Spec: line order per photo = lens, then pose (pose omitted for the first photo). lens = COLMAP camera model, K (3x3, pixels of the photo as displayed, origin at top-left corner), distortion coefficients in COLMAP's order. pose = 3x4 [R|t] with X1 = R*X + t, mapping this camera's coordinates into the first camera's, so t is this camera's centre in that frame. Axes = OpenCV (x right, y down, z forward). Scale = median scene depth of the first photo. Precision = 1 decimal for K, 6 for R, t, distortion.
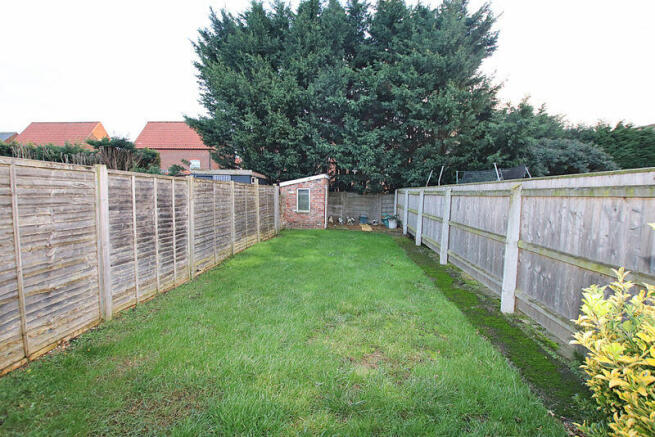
lens RADIAL K [[303.2, 0, 328.6], [0, 303.2, 218.0], [0, 0, 1]] dist [-0.025568, 0.000649]
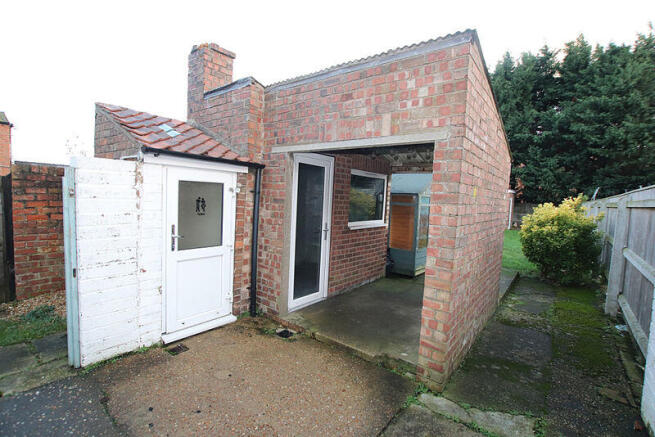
lens RADIAL K [[303.2, 0, 331.8], [0, 303.2, 216.6], [0, 0, 1]] dist [-0.025568, 0.000649]
pose [[0.834138, 0.049233, -0.549354, 0.067524], [-0.066669, 0.997705, -0.011817, 0.045941], [0.547511, 0.046482, 0.835506, -0.582099]]
